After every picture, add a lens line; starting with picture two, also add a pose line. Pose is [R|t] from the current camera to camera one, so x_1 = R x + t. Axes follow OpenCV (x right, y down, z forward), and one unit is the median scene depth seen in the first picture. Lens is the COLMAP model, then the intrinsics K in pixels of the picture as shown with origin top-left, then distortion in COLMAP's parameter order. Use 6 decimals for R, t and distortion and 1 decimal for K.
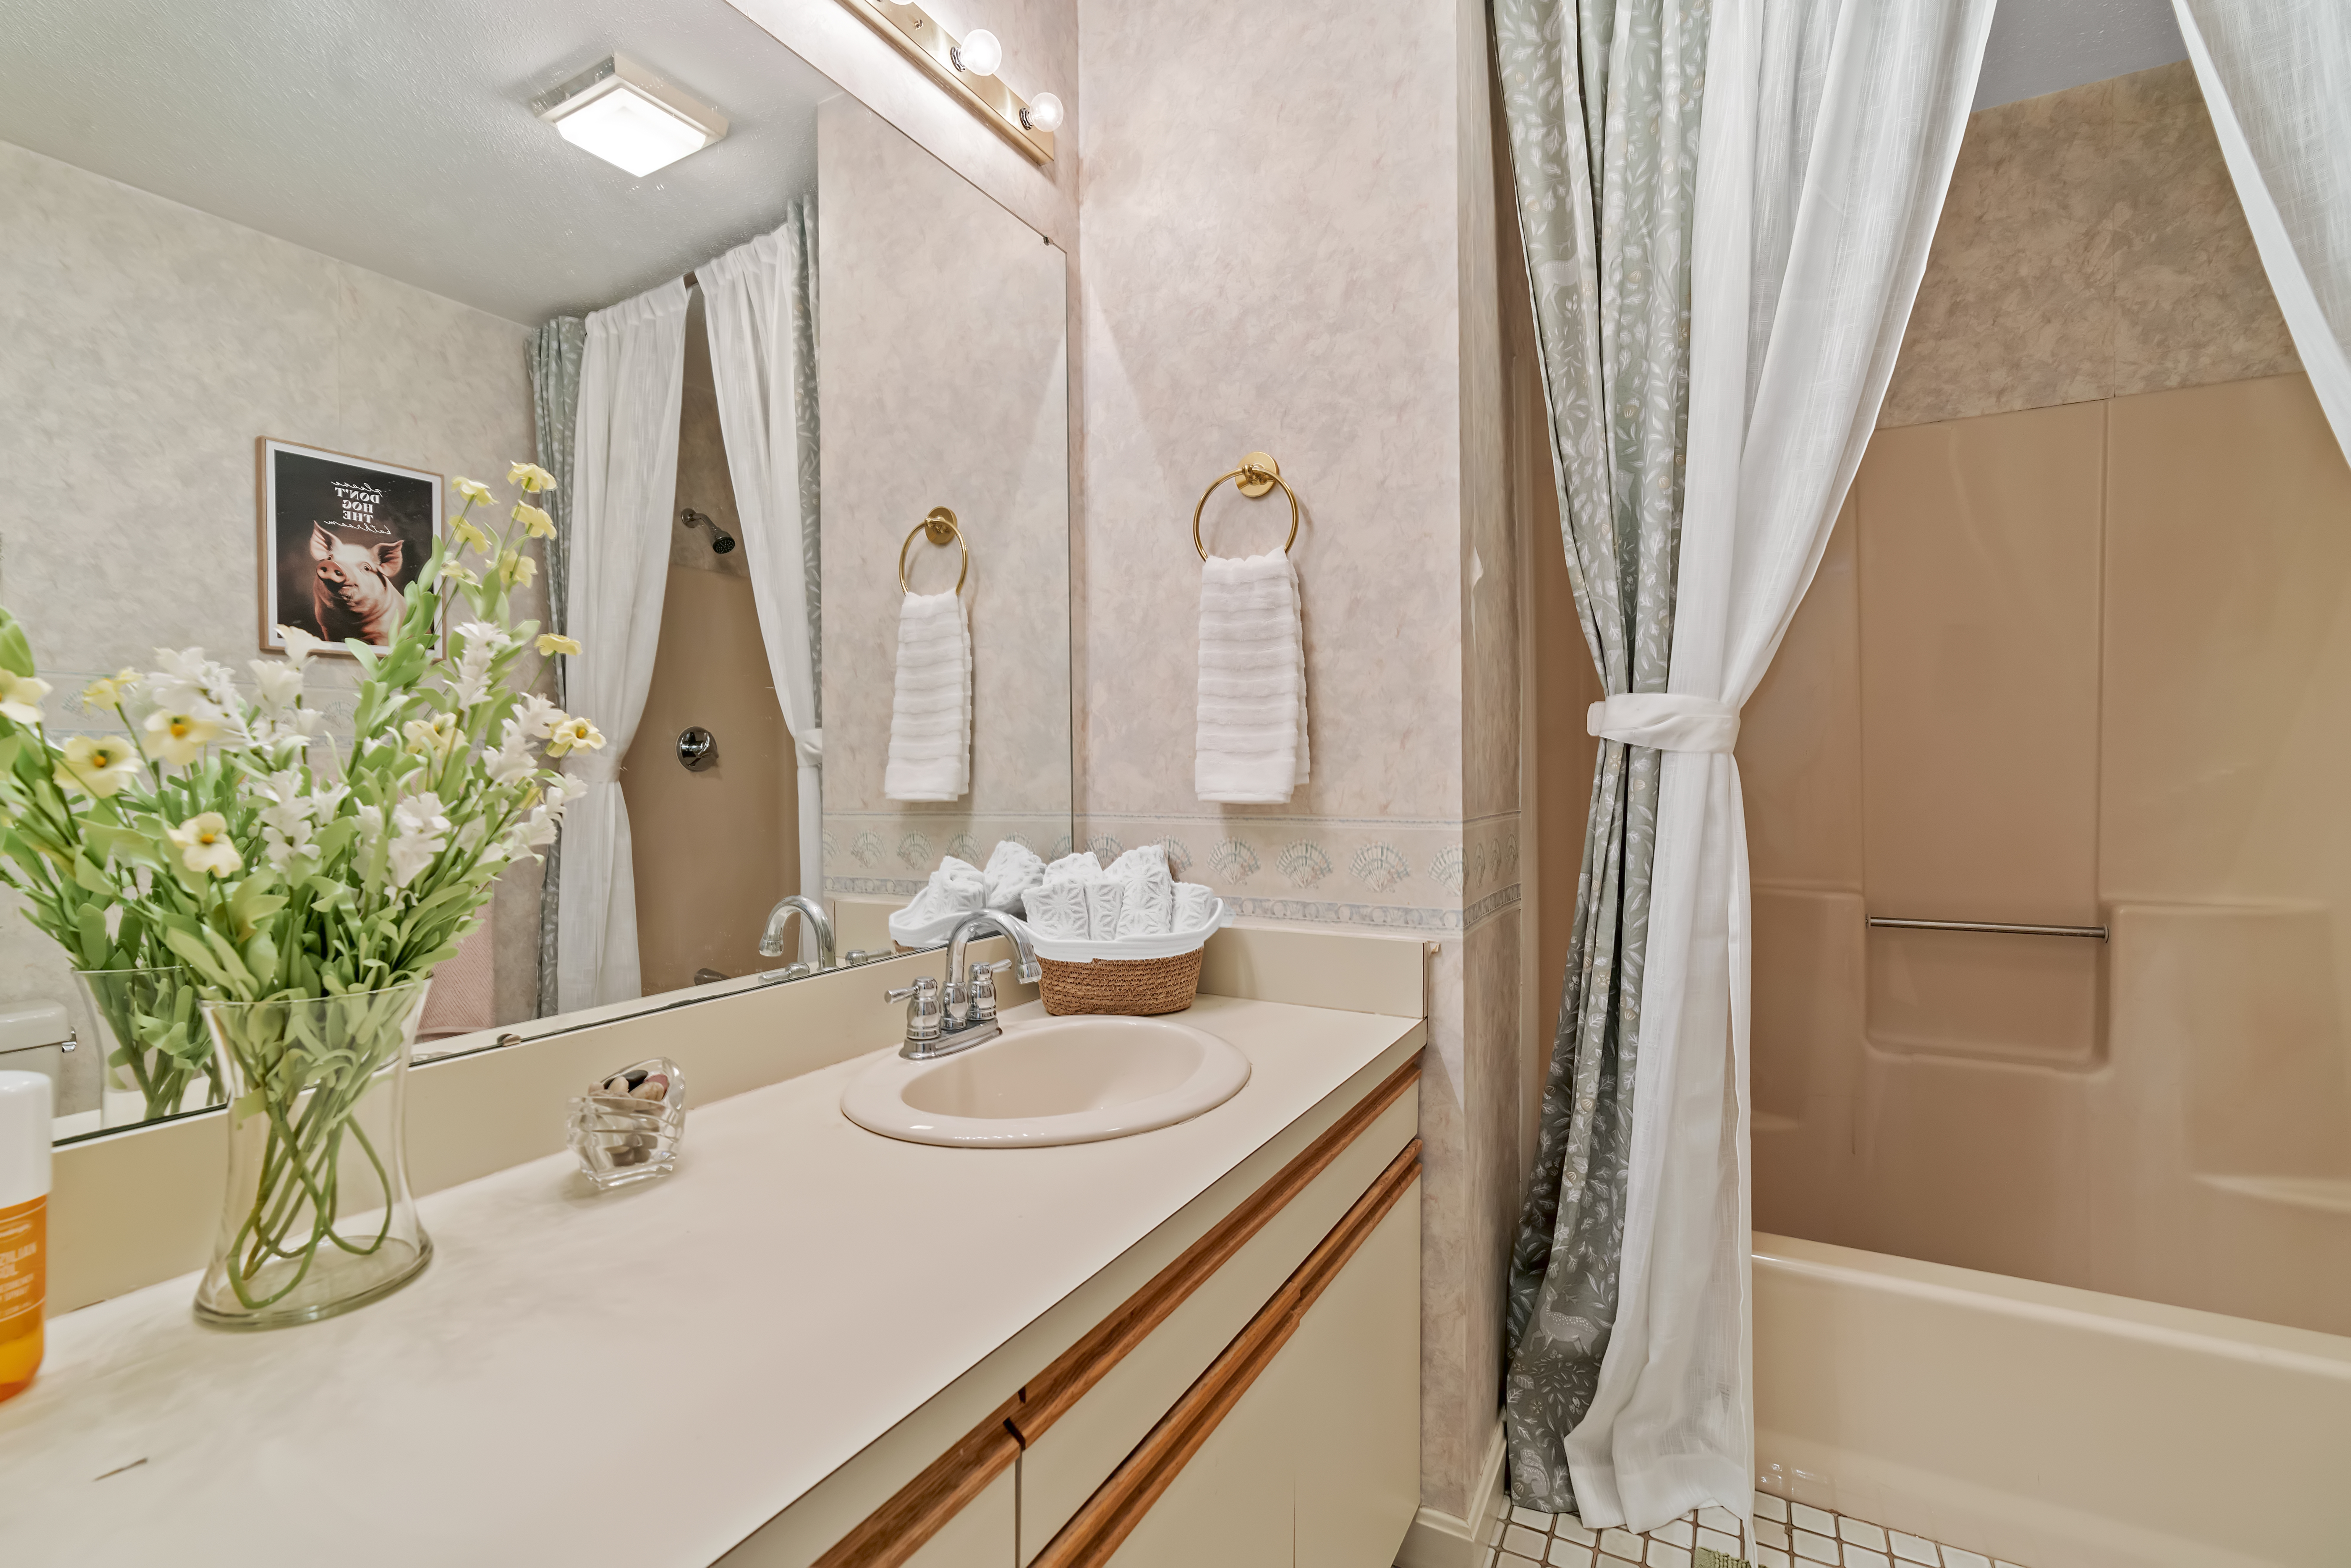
lens RADIAL K [[1059.4, 0, 1167.6], [0, 1059.4, 779.0], [0, 0, 1]] dist [-0.011390, 0.005024]
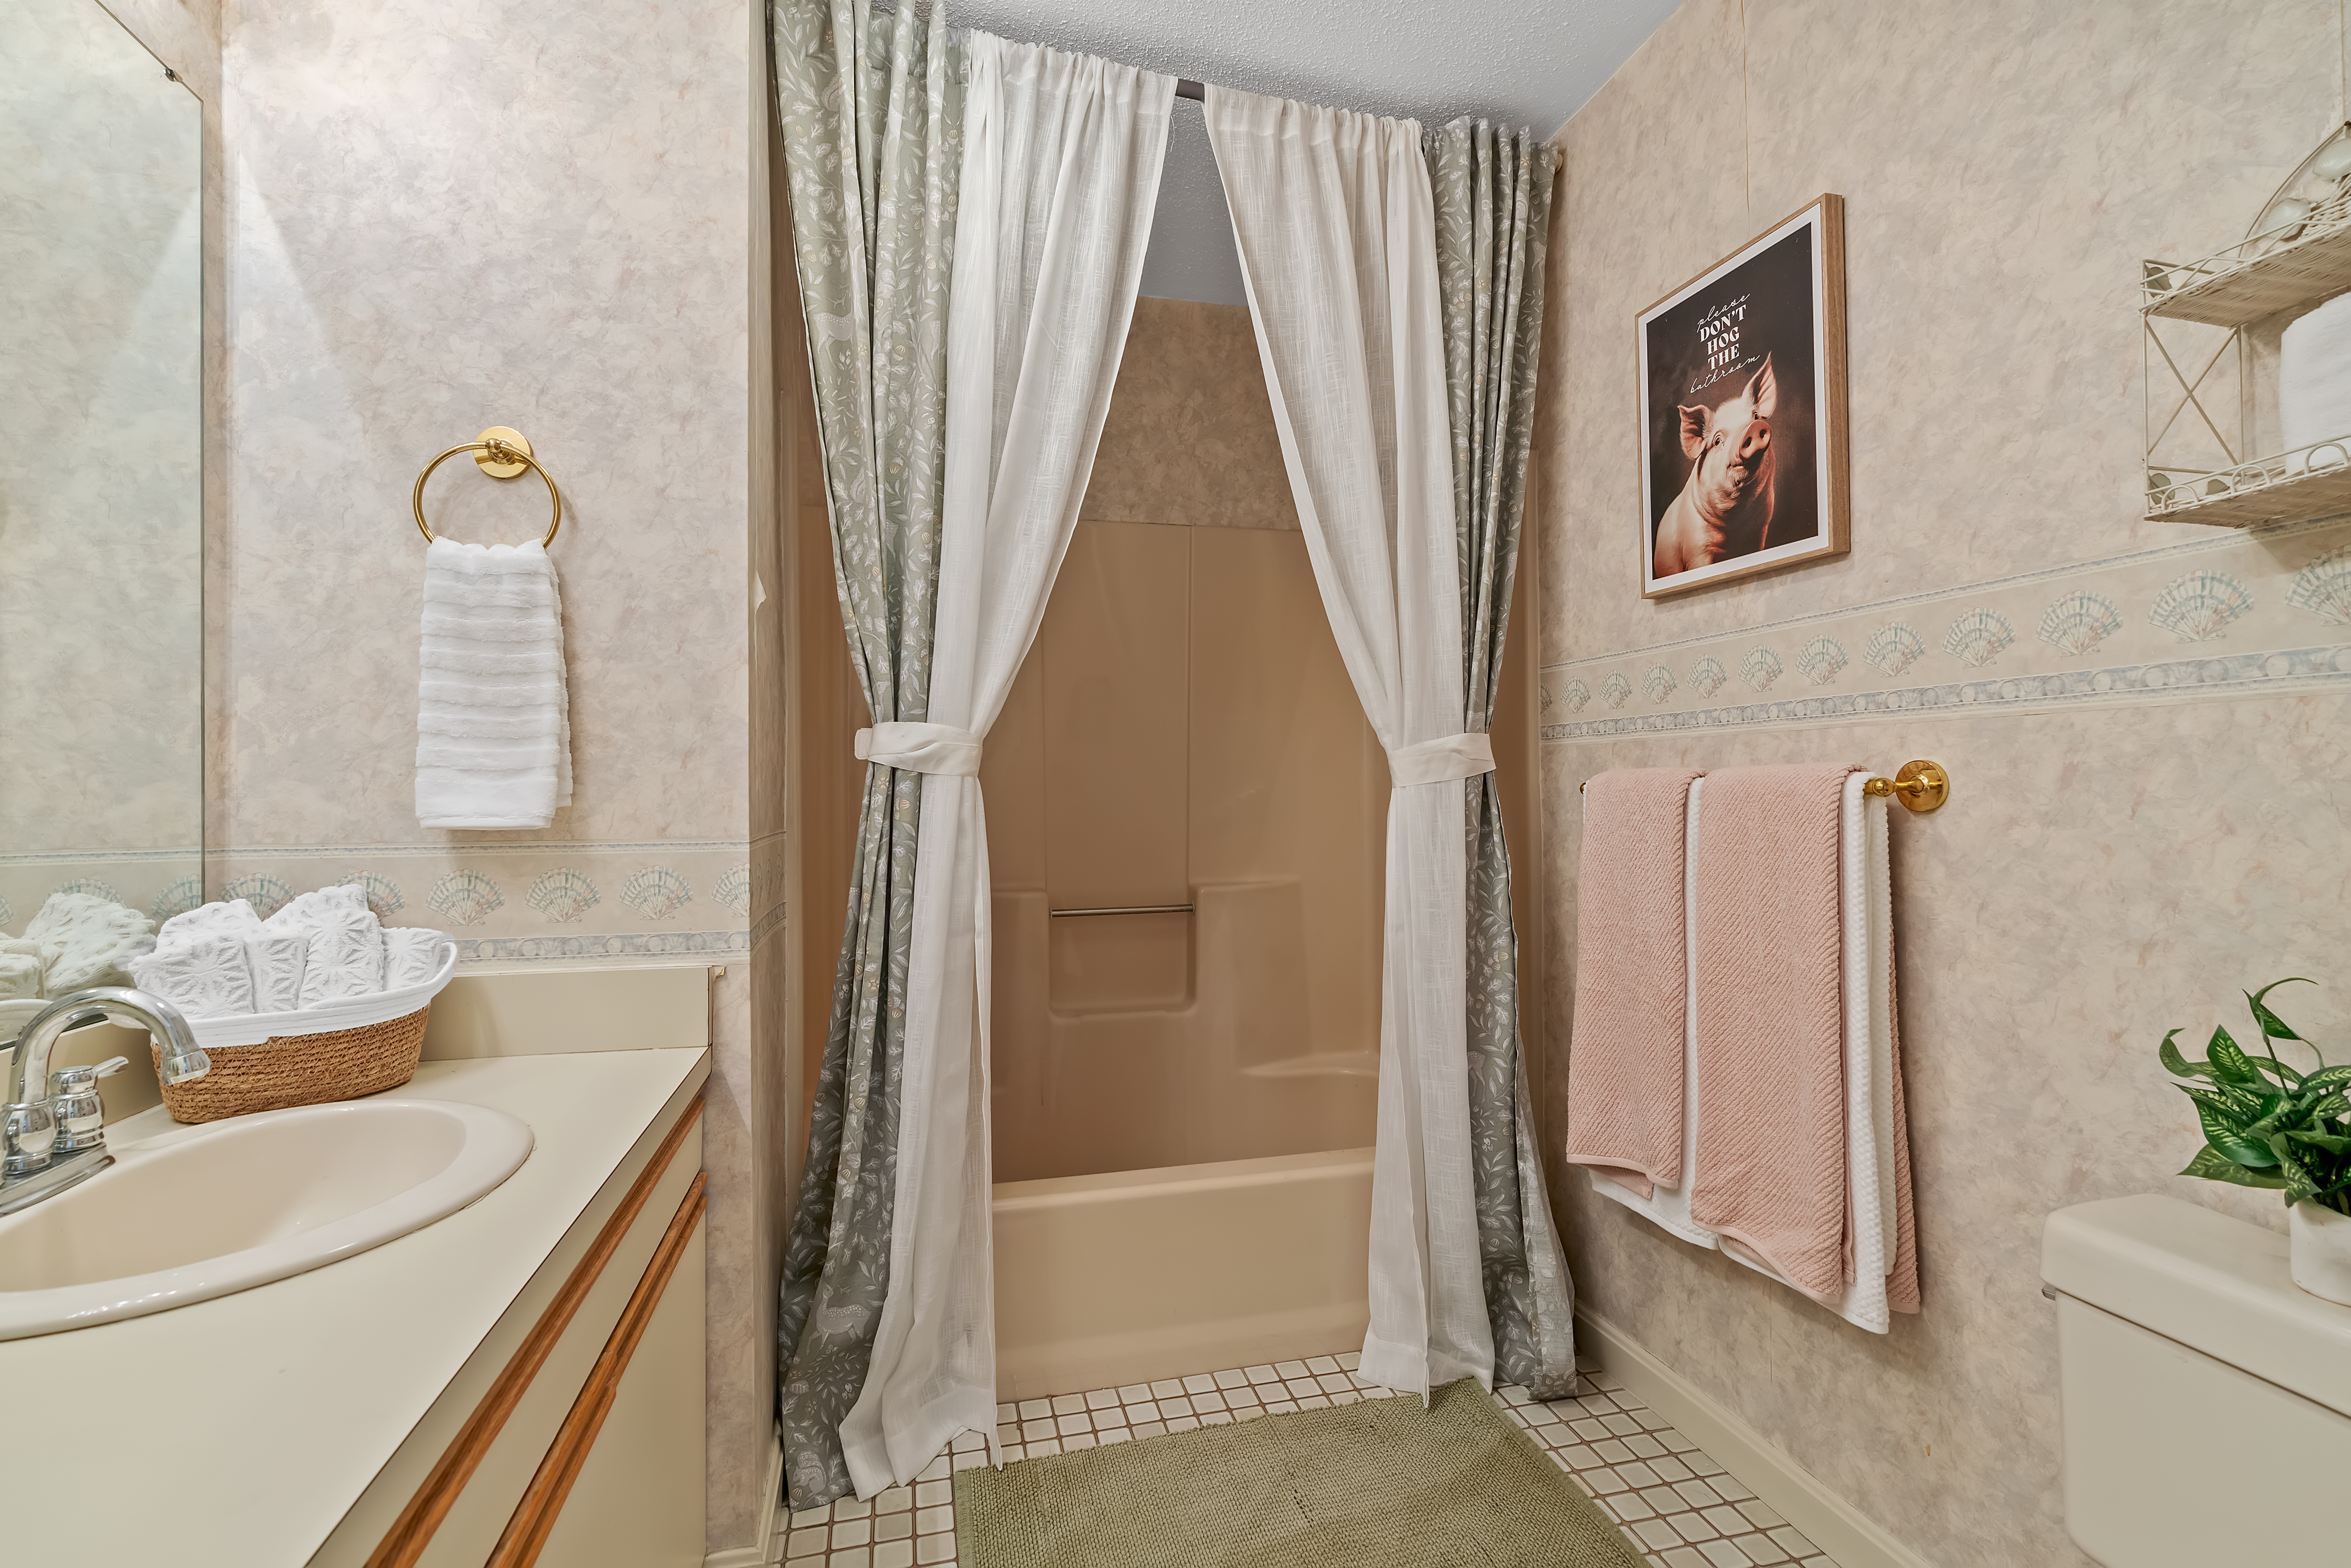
lens RADIAL K [[1059.4, 0, 1162.1], [0, 1059.4, 780.2], [0, 0, 1]] dist [-0.011390, 0.005024]
pose [[0.733299, 0.005722, 0.679882, -0.109264], [0.007655, 0.999832, -0.016672, 0.001136], [-0.679863, 0.017430, 0.733132, -0.001627]]
